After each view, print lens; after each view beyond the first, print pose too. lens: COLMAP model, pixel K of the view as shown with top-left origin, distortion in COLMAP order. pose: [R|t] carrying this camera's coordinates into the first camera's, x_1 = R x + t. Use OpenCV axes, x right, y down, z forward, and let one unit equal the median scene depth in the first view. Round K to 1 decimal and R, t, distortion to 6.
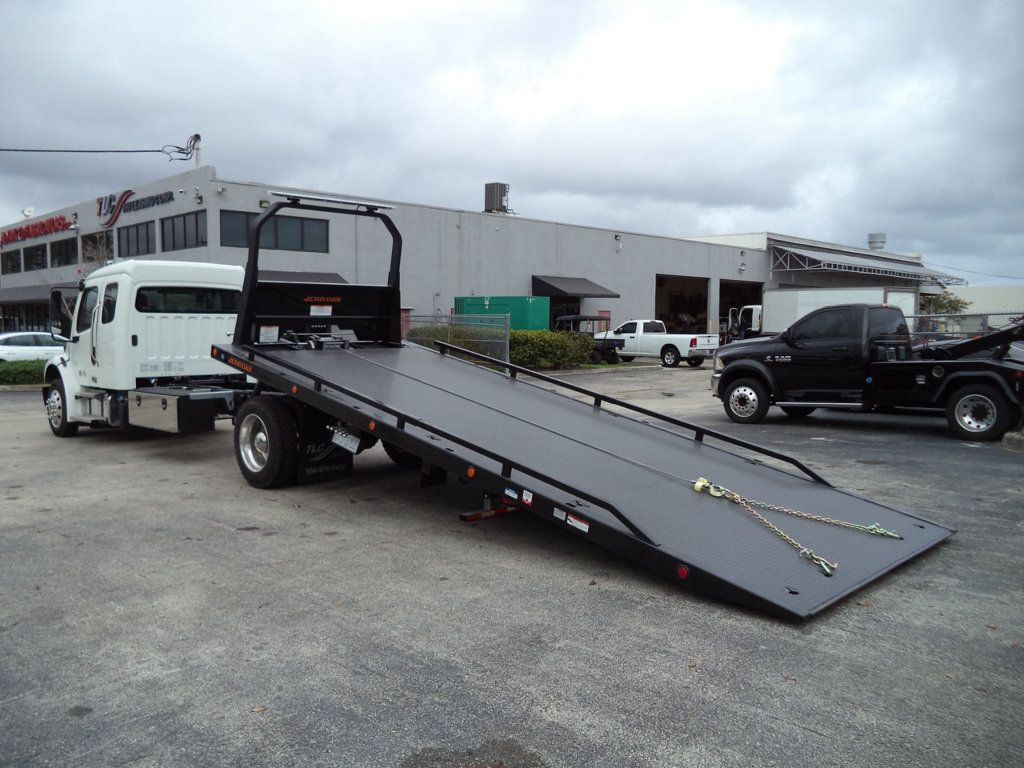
lens RADIAL K [[827.8, 0, 514.3], [0, 827.8, 382.7], [0, 0, 1]] dist [-0.018302, -0.014350]
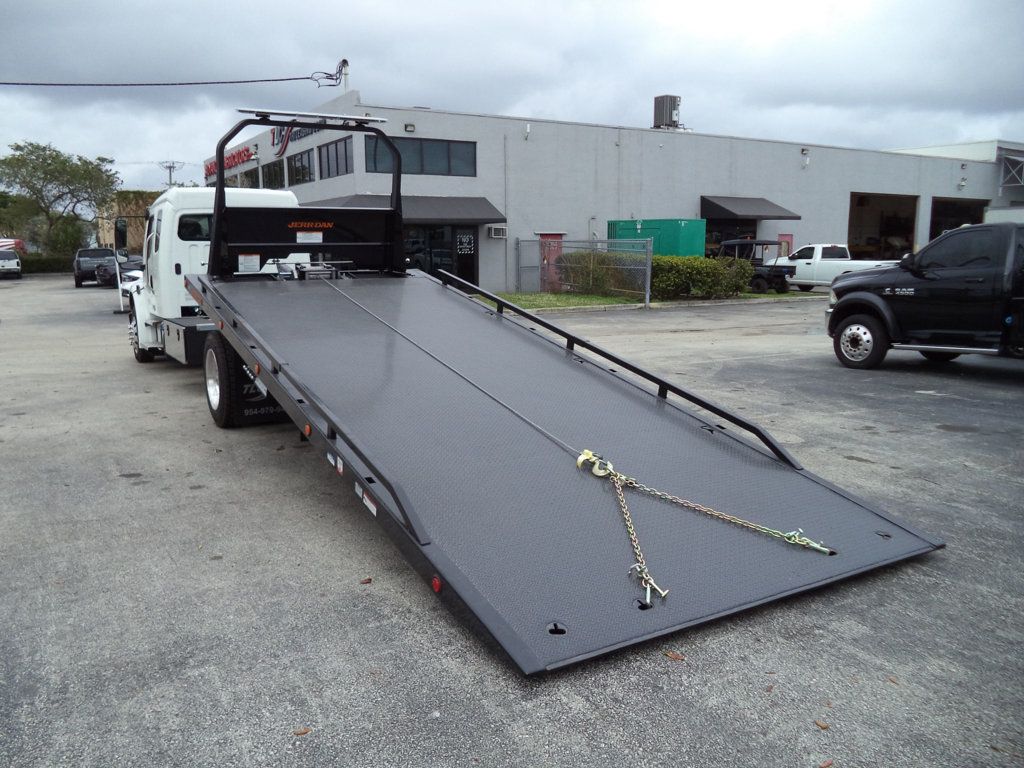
lens RADIAL K [[827.8, 0, 513.5], [0, 827.8, 383.7], [0, 0, 1]] dist [-0.018302, -0.014350]
pose [[0.967558, 0.035772, -0.250104, 0.212466], [-0.012993, 0.995661, 0.092143, -0.011340], [0.252315, -0.085905, 0.963825, 0.142555]]
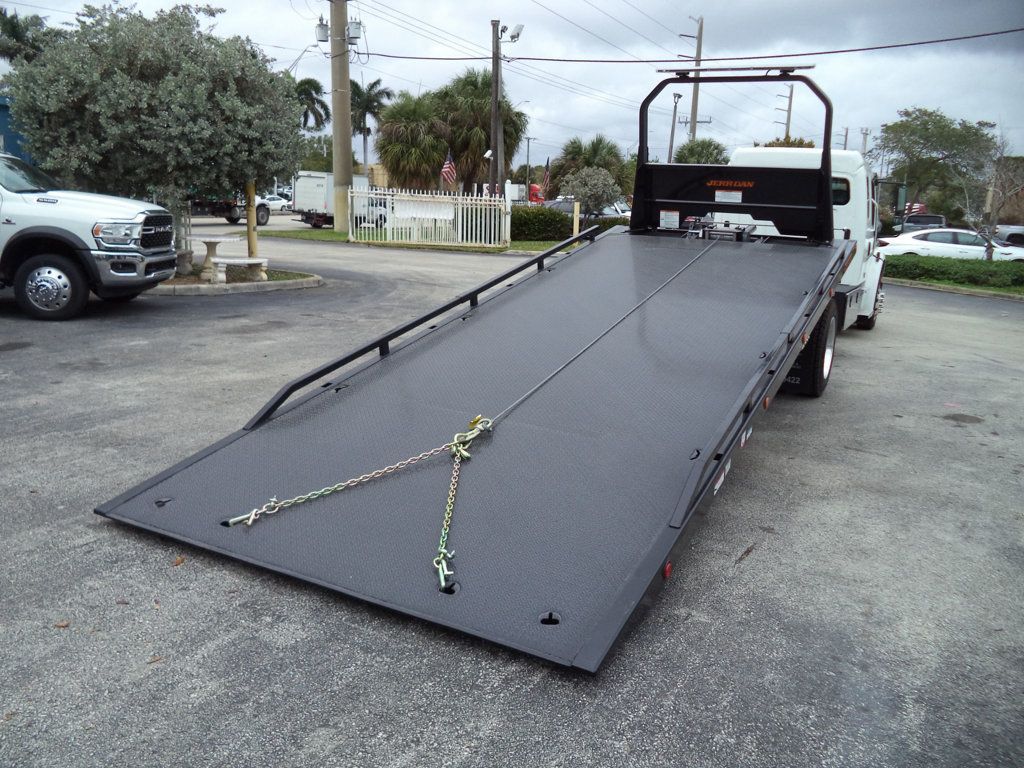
lens RADIAL K [[827.8, 0, 510.5], [0, 827.8, 383.8], [0, 0, 1]] dist [-0.018302, -0.014350]
pose [[0.276096, 0.219545, -0.935719, 0.553210], [-0.109288, 0.974419, 0.196378, -0.036944], [0.954896, 0.048043, 0.293027, 0.490649]]
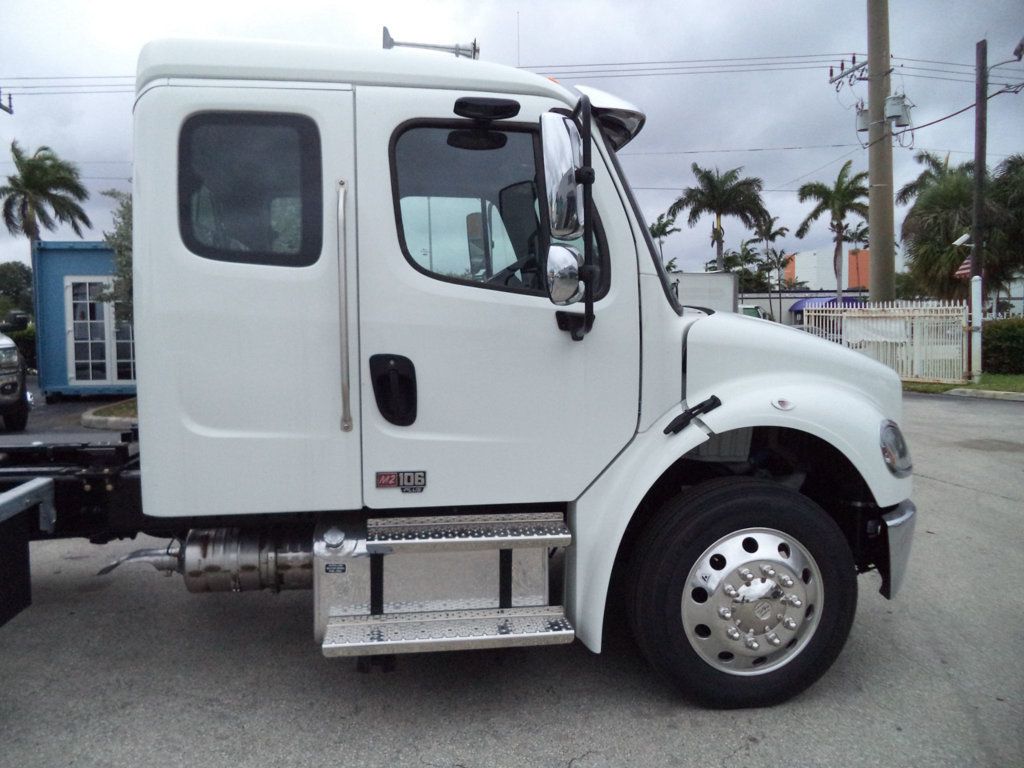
lens RADIAL K [[827.8, 0, 513.8], [0, 827.8, 381.4], [0, 0, 1]] dist [-0.018302, -0.014350]
pose [[-0.609578, 0.061780, -0.790315, -0.234671], [-0.043805, 0.992810, 0.111397, -0.085236], [0.791515, 0.102525, -0.602489, 1.529112]]
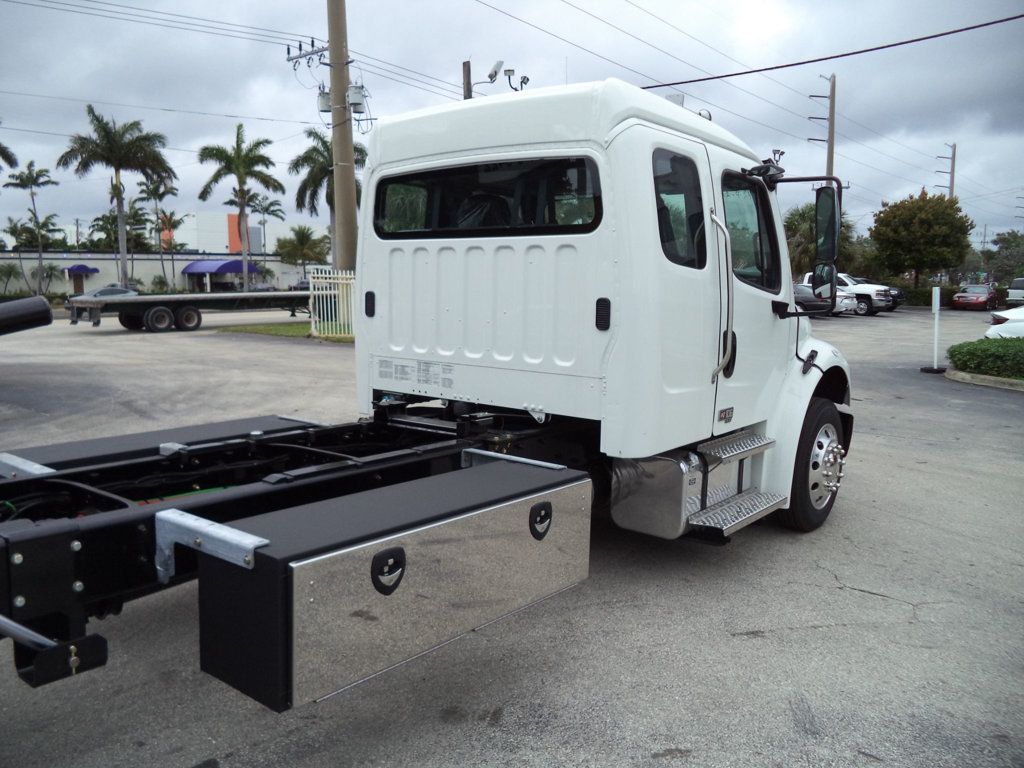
lens RADIAL K [[827.8, 0, 512.3], [0, 827.8, 380.4], [0, 0, 1]] dist [-0.018302, -0.014350]
pose [[0.086635, 0.116999, -0.989346, -0.013876], [-0.072523, 0.991186, 0.110866, -0.073773], [0.993597, 0.062145, 0.094356, 1.159748]]
